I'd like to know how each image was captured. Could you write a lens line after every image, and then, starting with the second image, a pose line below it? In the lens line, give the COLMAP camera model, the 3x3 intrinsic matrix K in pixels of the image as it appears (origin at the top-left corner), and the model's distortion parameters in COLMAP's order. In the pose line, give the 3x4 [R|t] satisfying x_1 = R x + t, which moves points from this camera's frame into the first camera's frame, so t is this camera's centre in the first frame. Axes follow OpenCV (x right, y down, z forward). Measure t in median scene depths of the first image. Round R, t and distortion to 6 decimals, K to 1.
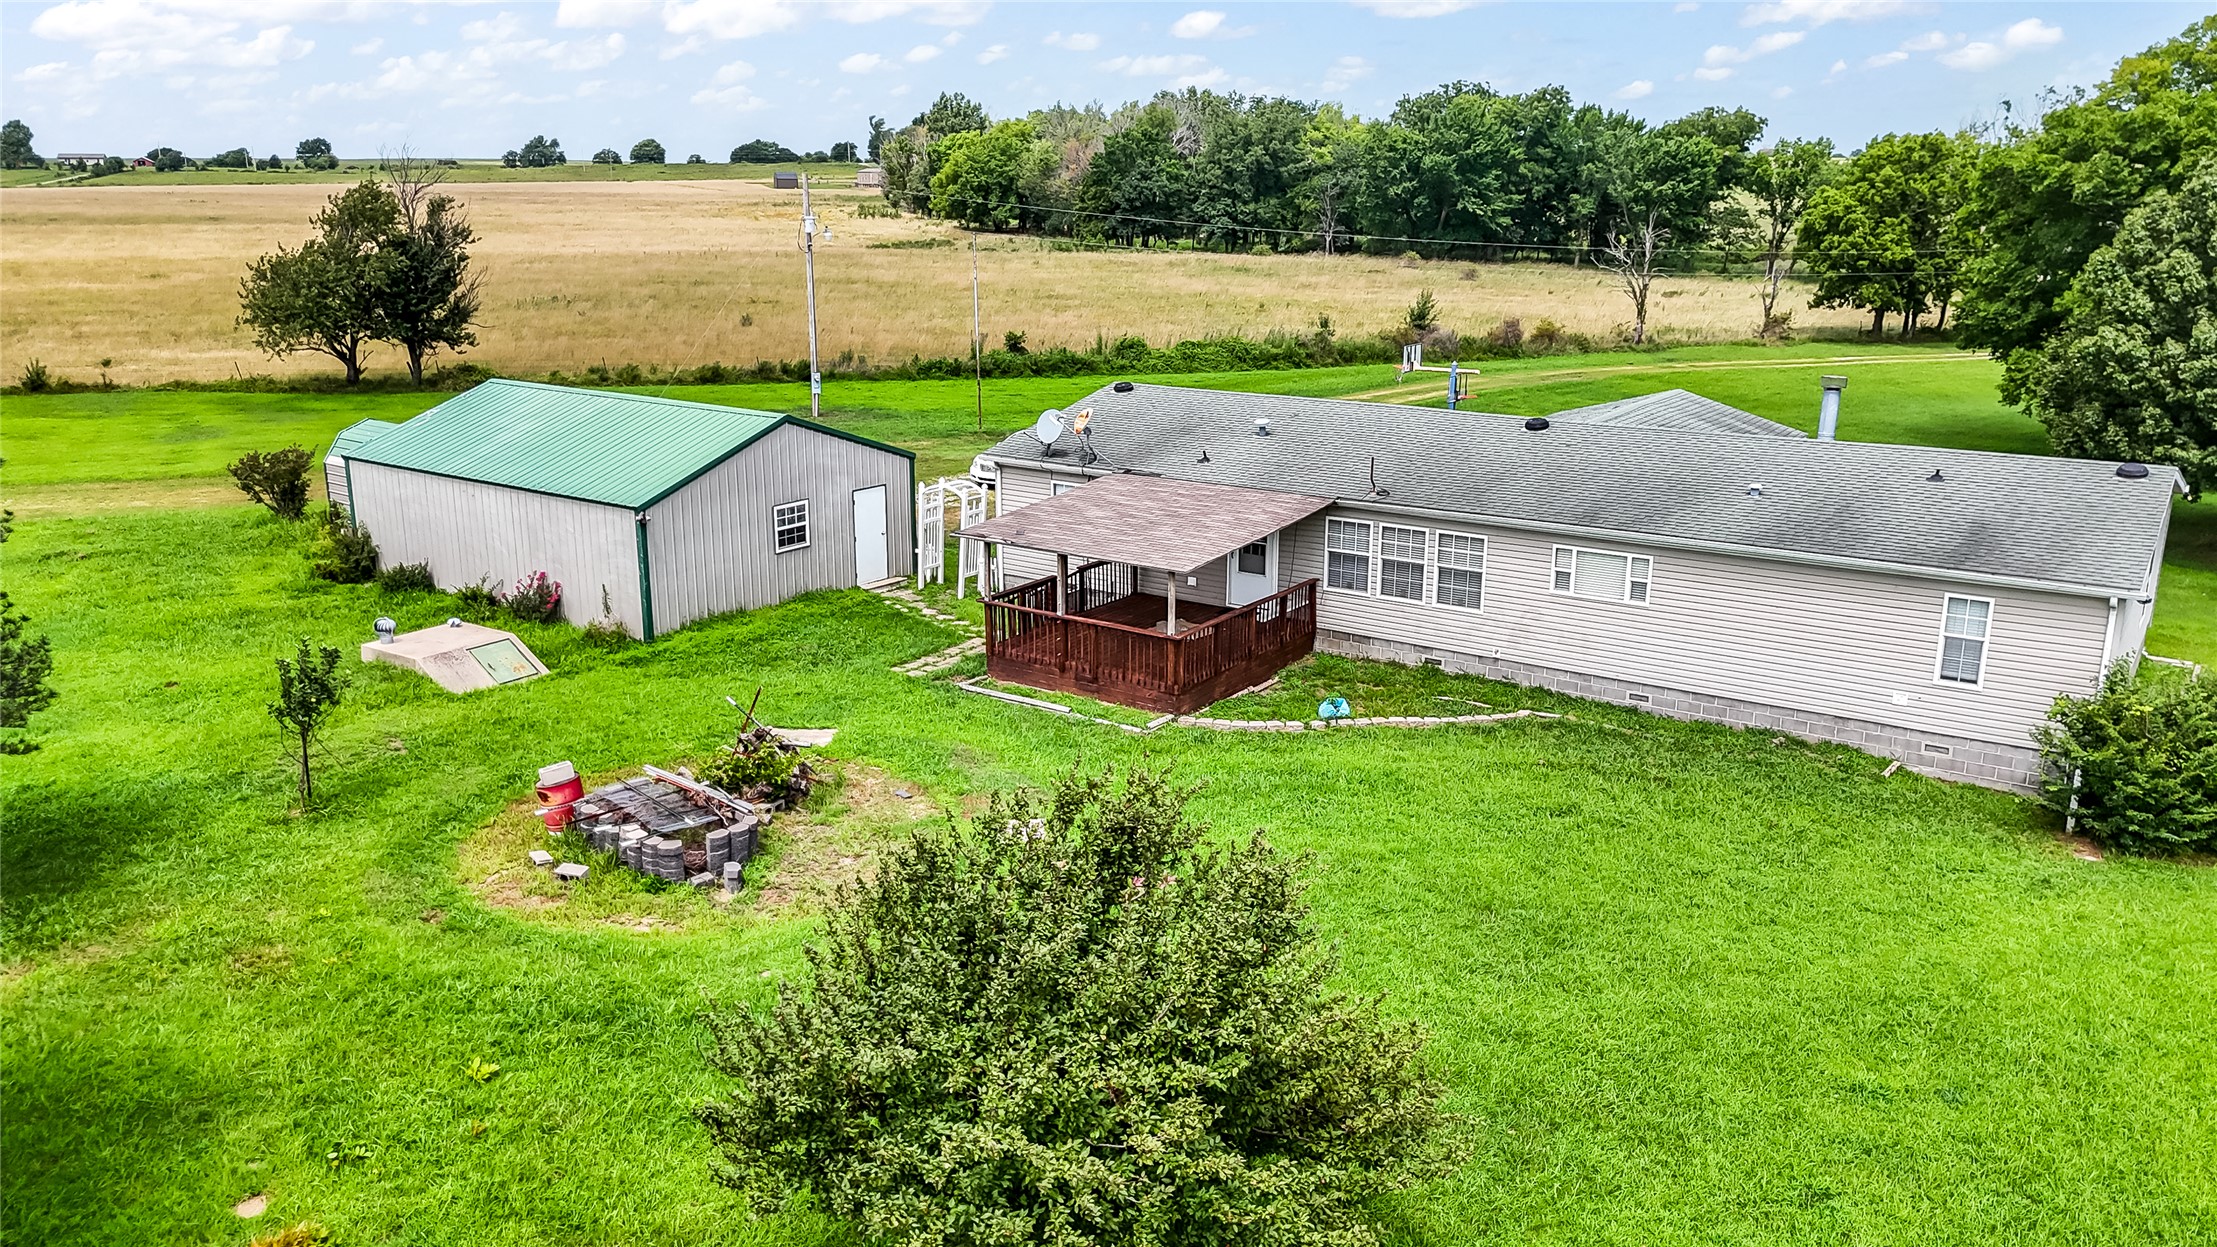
lens RADIAL K [[1662.1, 0, 1108.3], [0, 1662.1, 623.4], [0, 0, 1]] dist [0.008692, -0.020777]
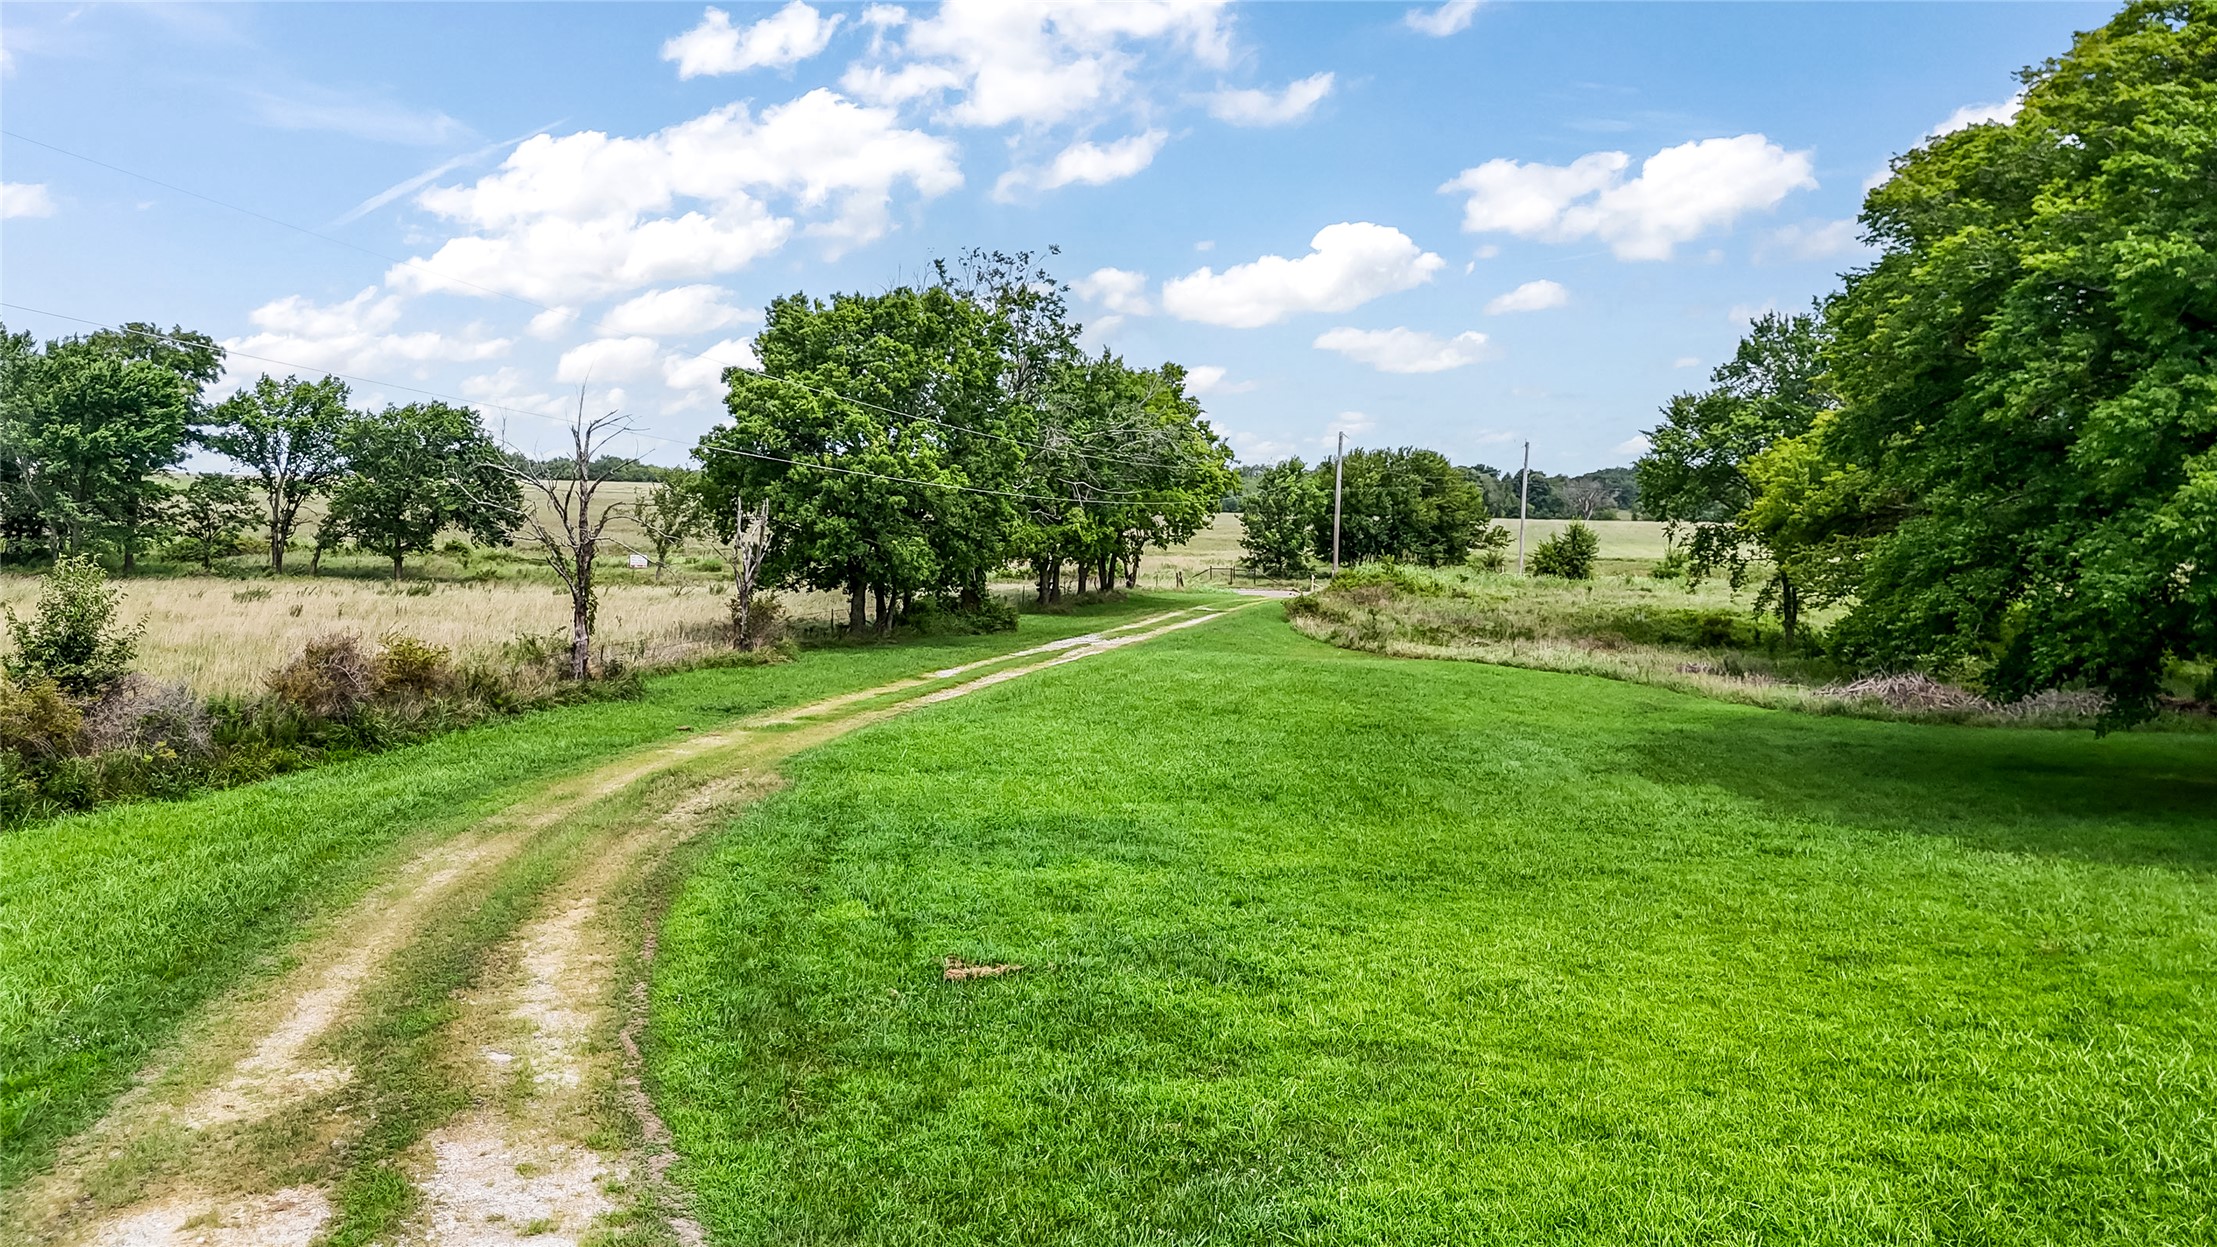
lens RADIAL K [[1662.1, 0, 1108.7], [0, 1662.1, 622.2], [0, 0, 1]] dist [0.008692, -0.020777]
pose [[0.536698, -0.050638, 0.842254, 0.020930], [0.211277, 0.974464, -0.076043, -0.073496], [-0.816895, 0.218761, 0.533691, 0.397541]]
